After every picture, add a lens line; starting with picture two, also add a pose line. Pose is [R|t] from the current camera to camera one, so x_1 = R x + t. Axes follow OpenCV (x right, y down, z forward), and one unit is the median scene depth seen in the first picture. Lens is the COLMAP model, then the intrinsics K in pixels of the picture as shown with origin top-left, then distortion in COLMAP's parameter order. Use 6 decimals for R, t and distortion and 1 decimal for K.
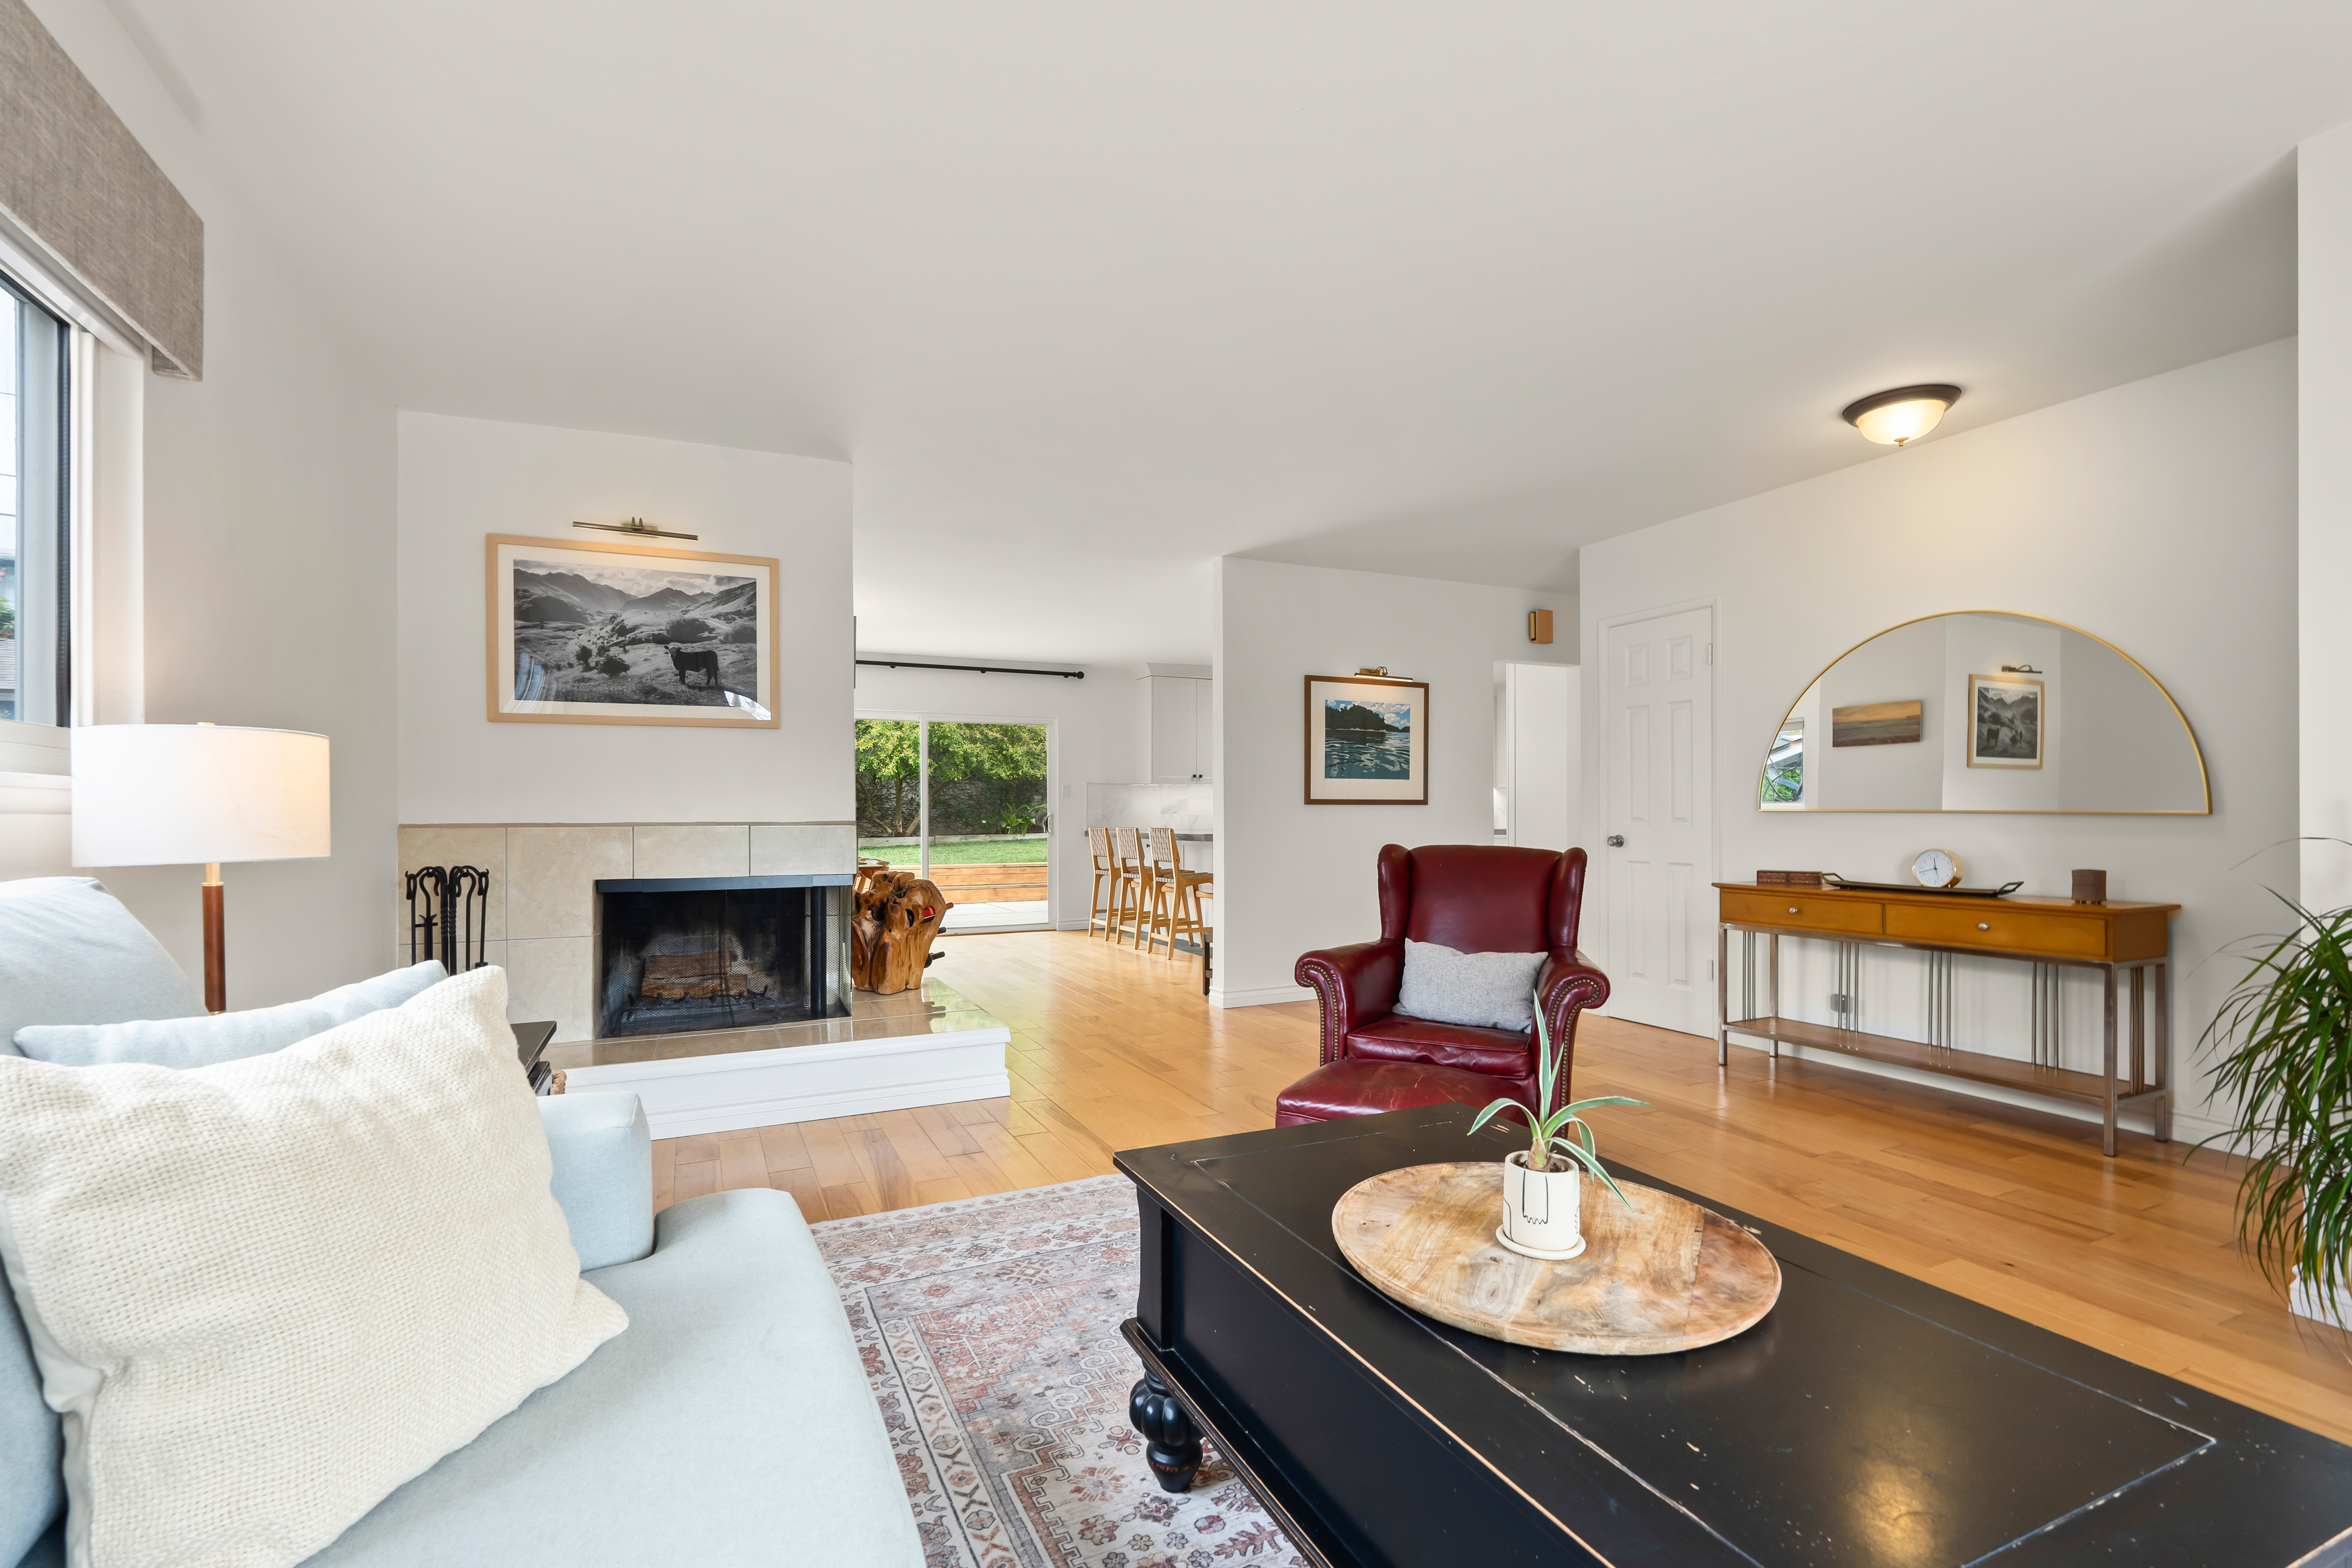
lens RADIAL K [[1028.7, 0, 1177.8], [0, 1028.7, 808.5], [0, 0, 1]] dist [-0.000487, -0.000143]
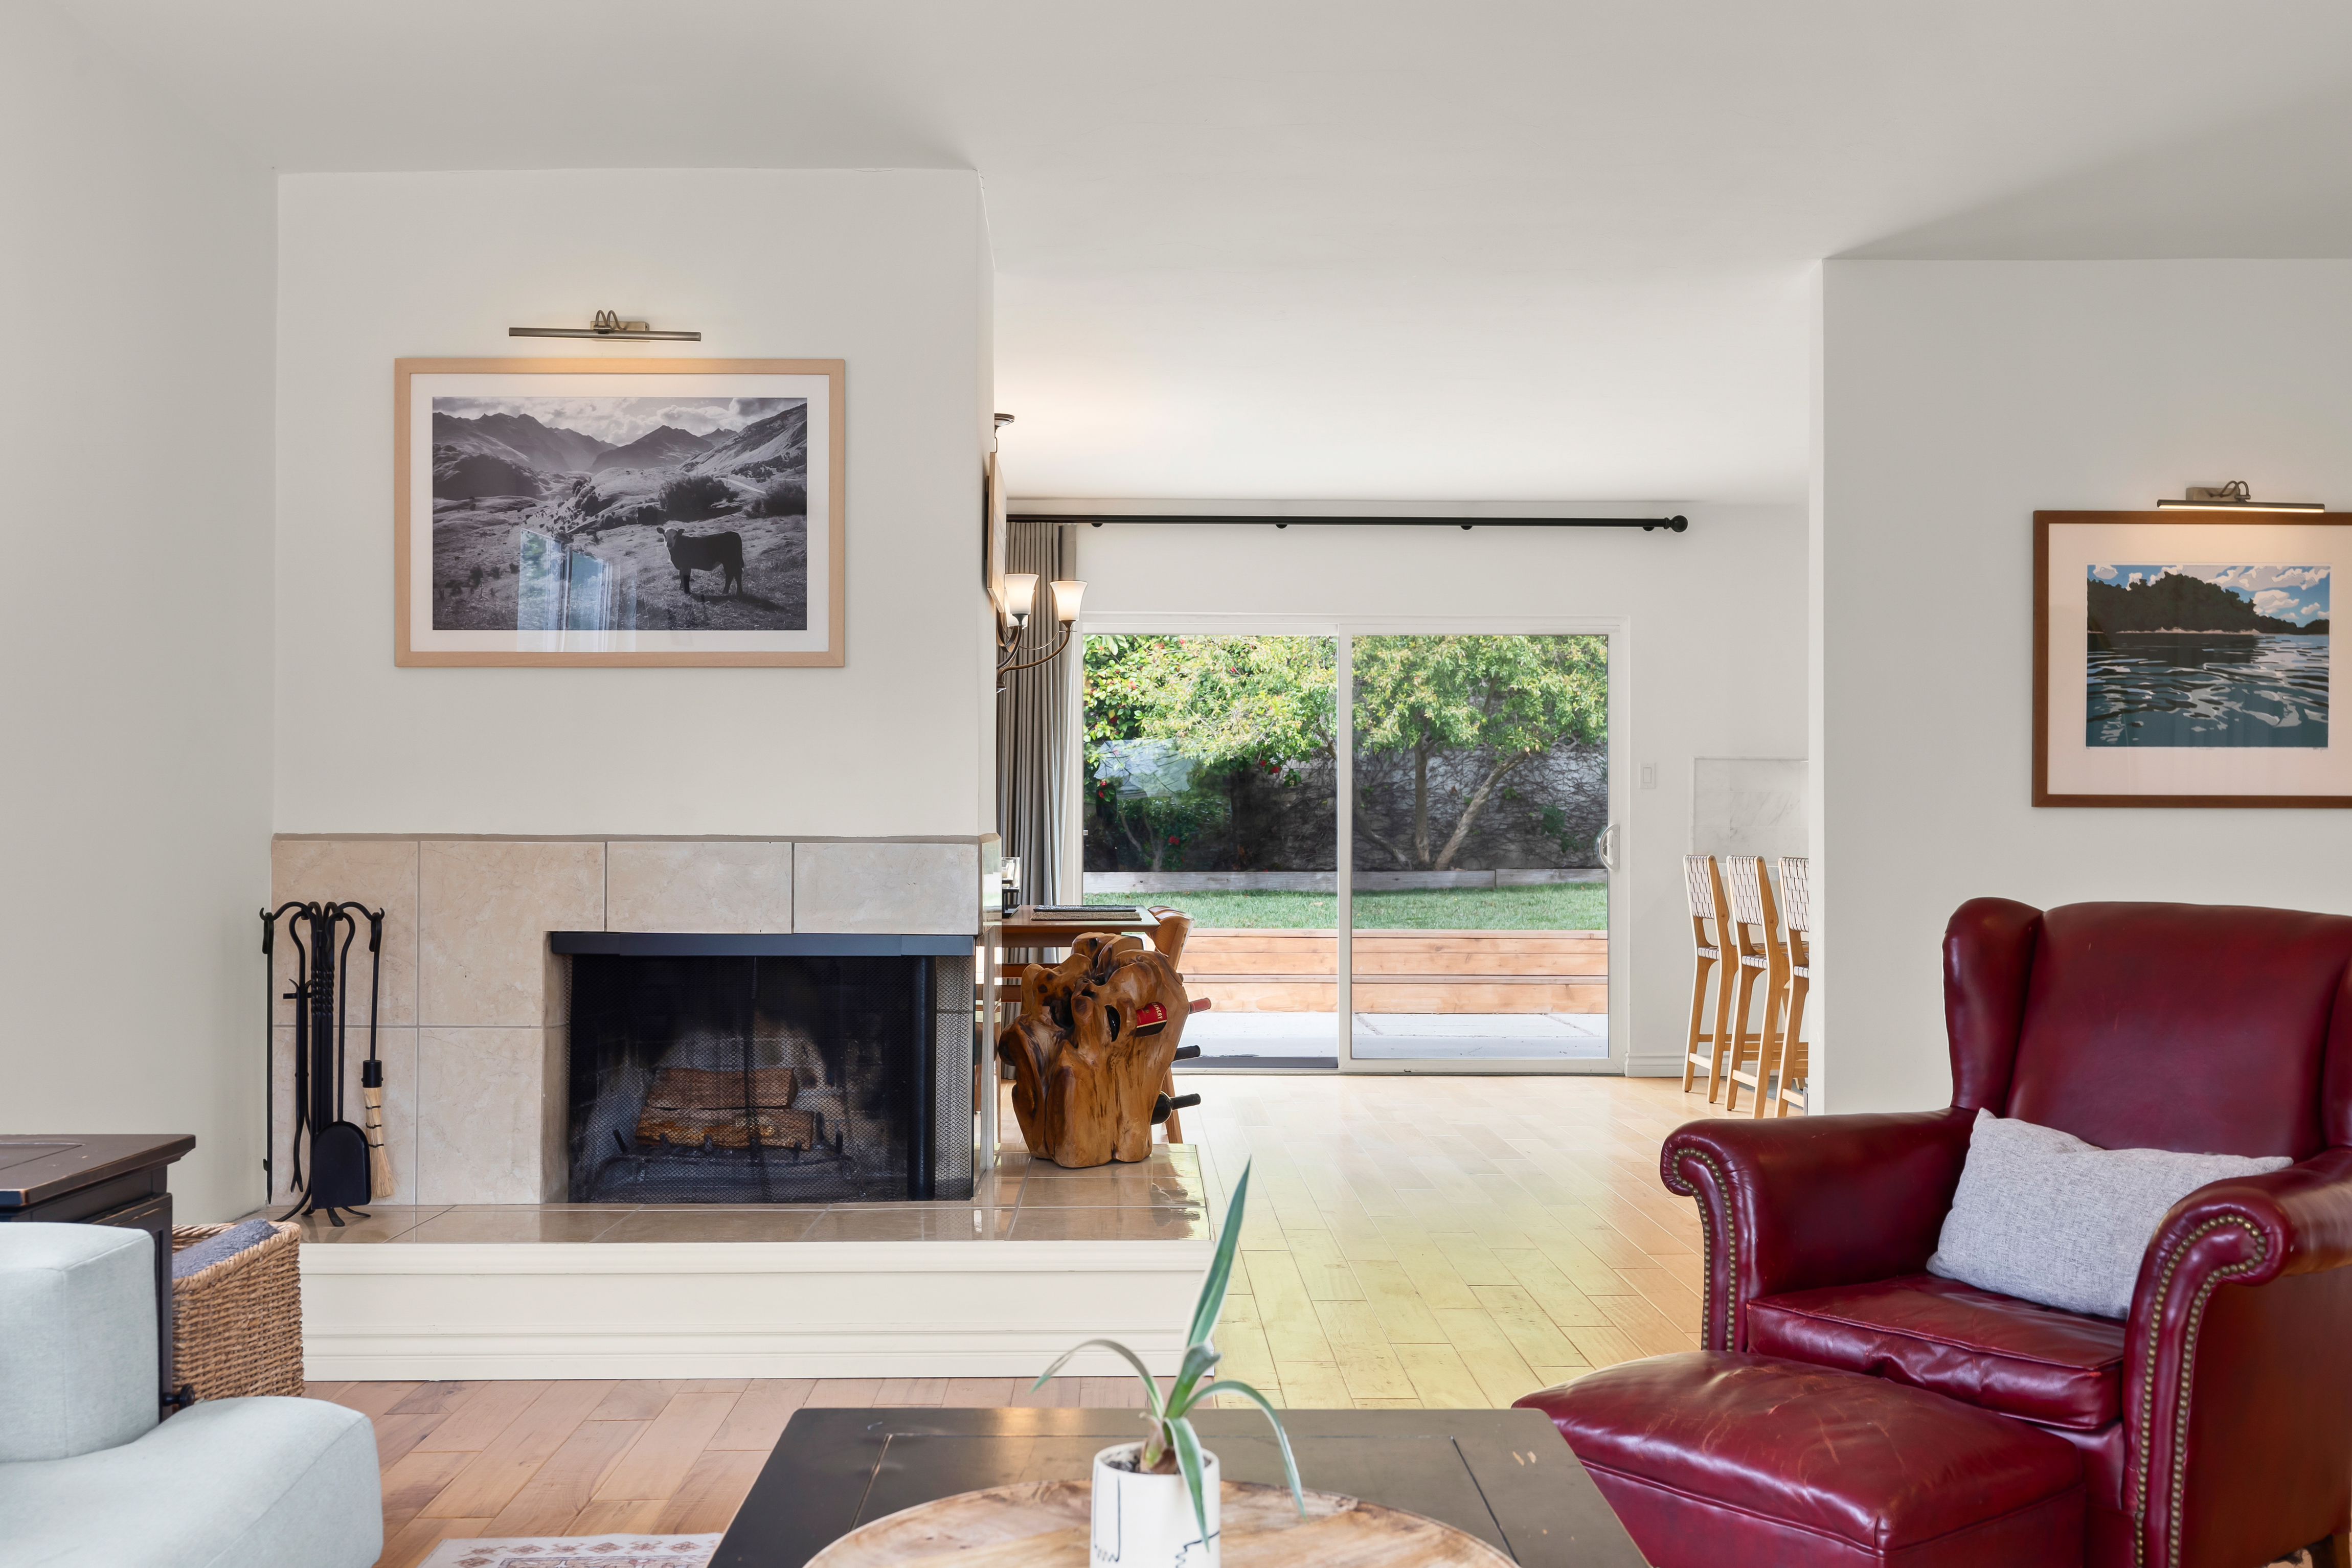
lens RADIAL K [[2259.9, 0, 1176.0], [0, 2259.9, 784.0], [0, 0, 1]] dist [0.018286, 0.014766]
pose [[0.915665, -0.000517, -0.401943, 0.250126], [-0.004441, 0.999925, -0.011403, -0.001563], [0.401919, 0.012226, 0.915594, -0.036084]]
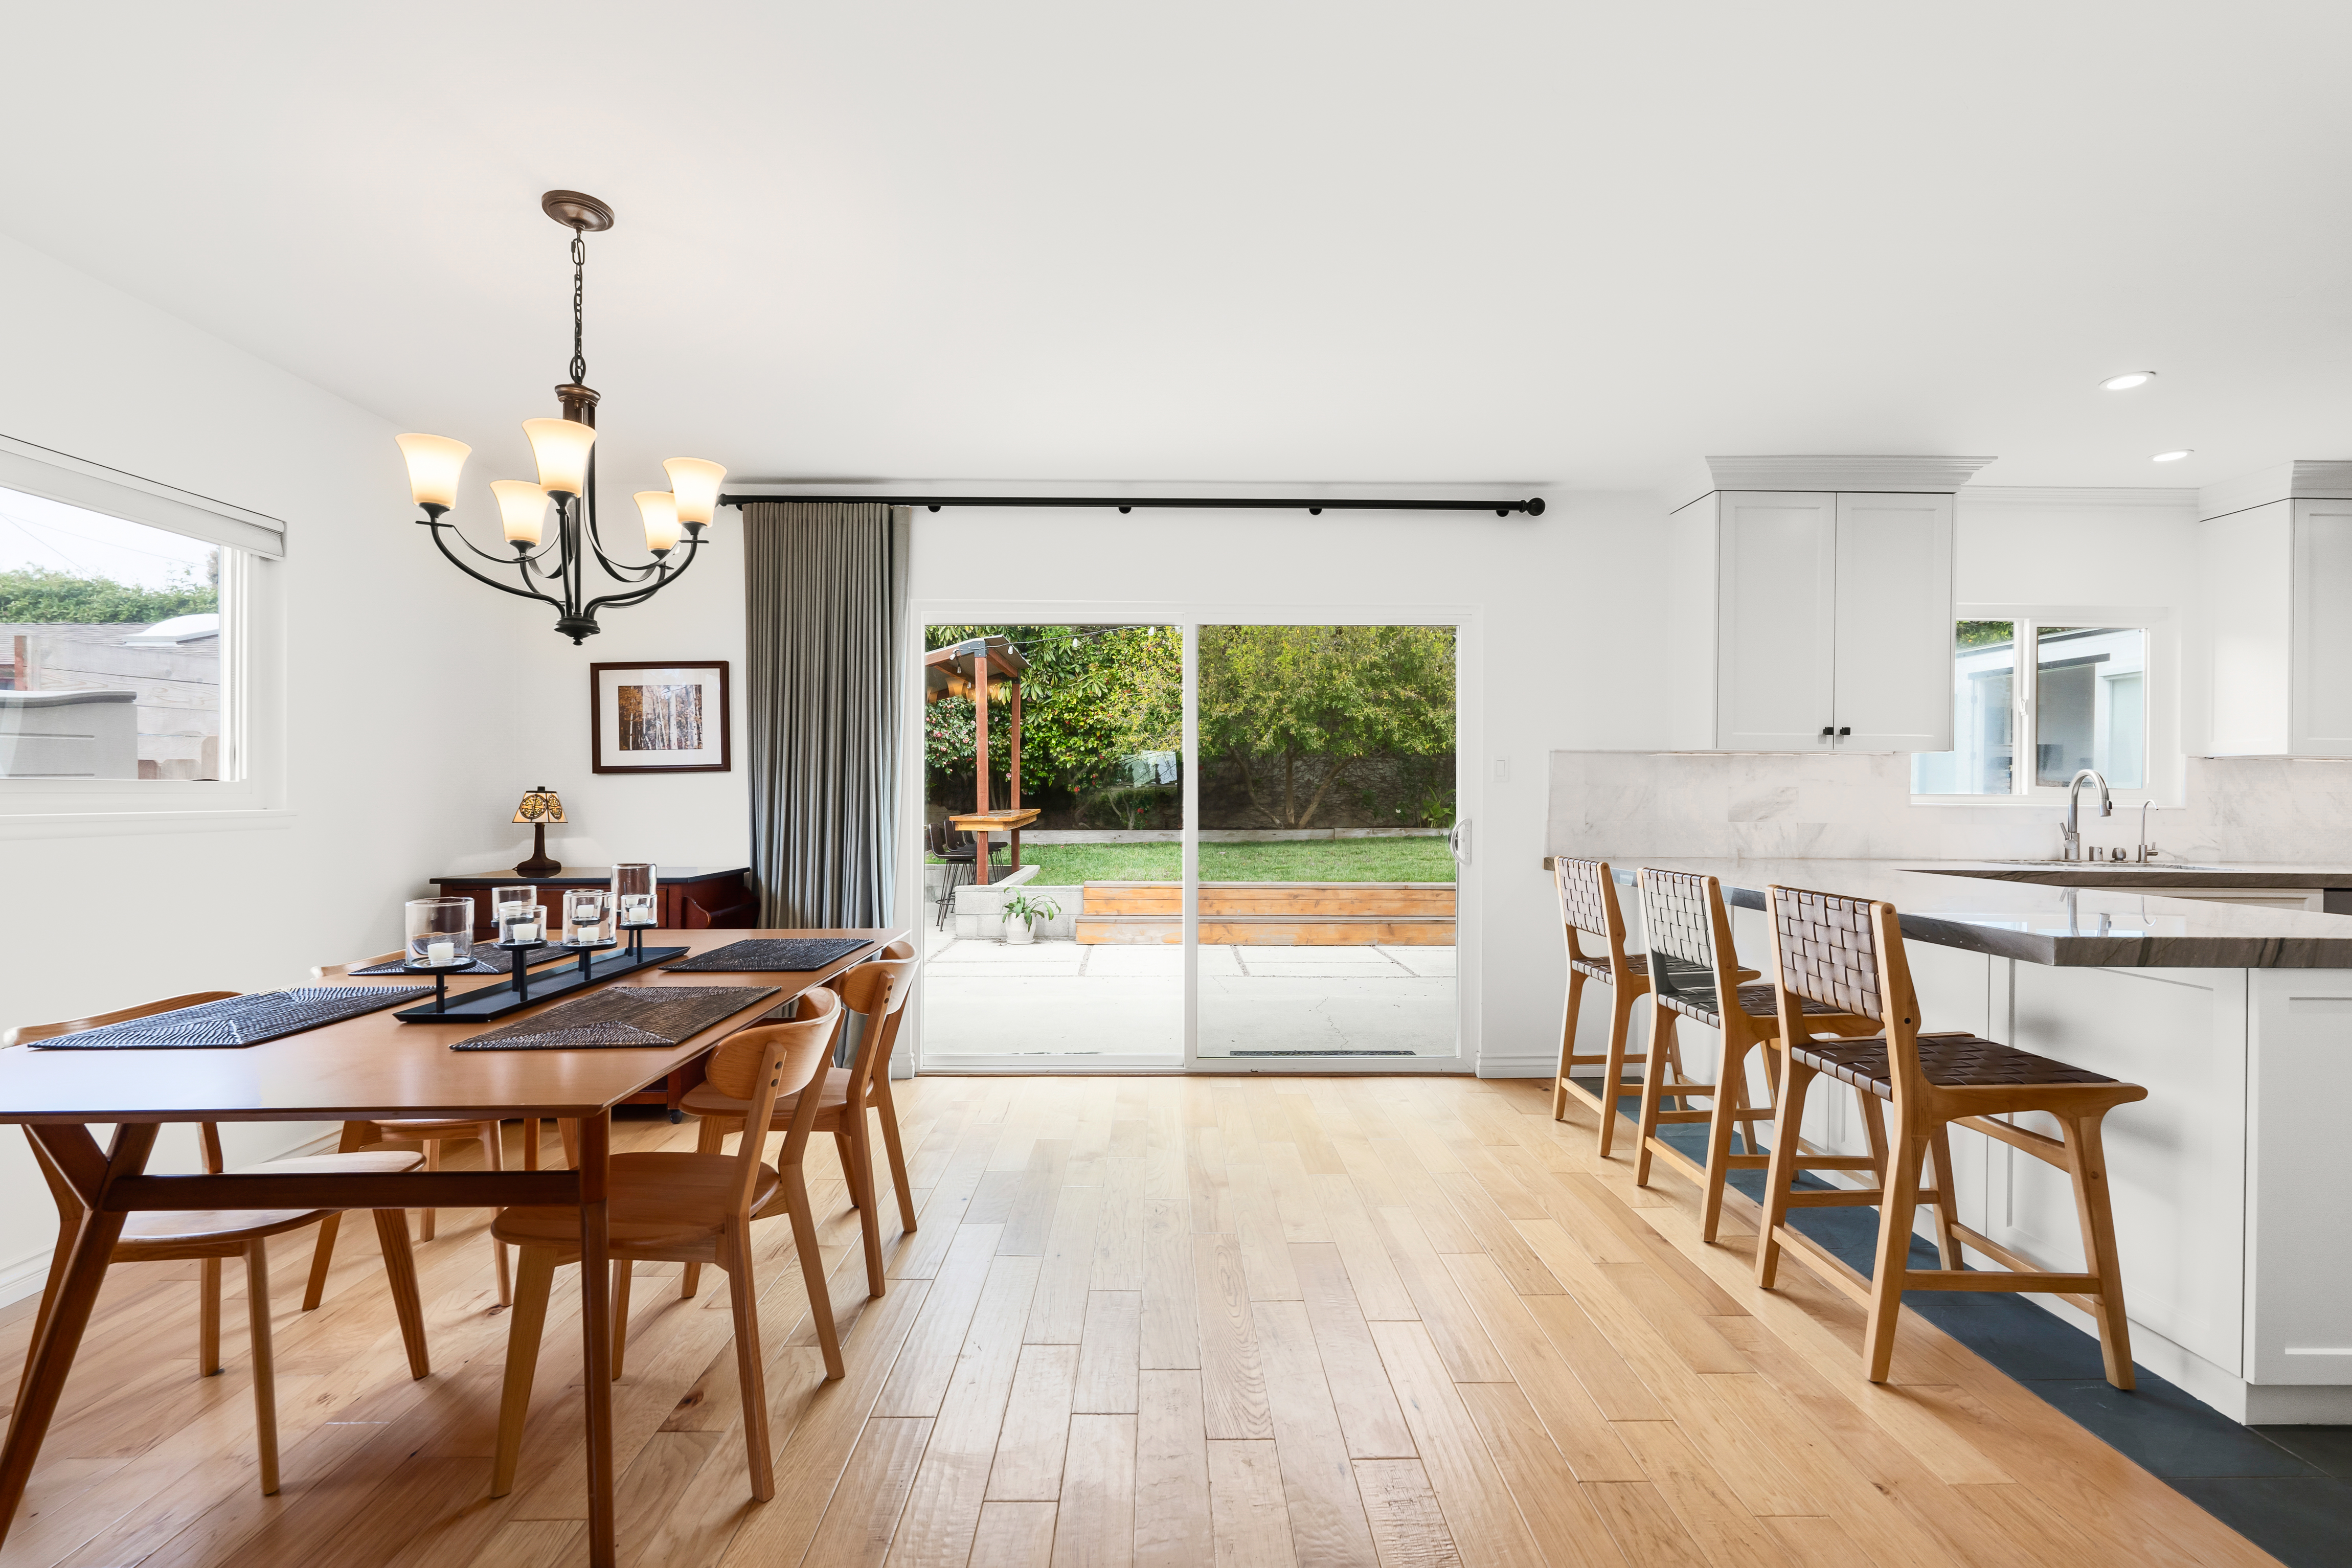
lens RADIAL K [[1046.1, 0, 1175.0], [0, 1046.1, 788.7], [0, 0, 1]] dist [-0.002229, 0.000045]
pose [[0.912616, 0.004547, -0.408792, -0.122771], [-0.004817, 0.999988, 0.000368, -0.018192], [0.408789, 0.001634, 0.912627, 1.244726]]
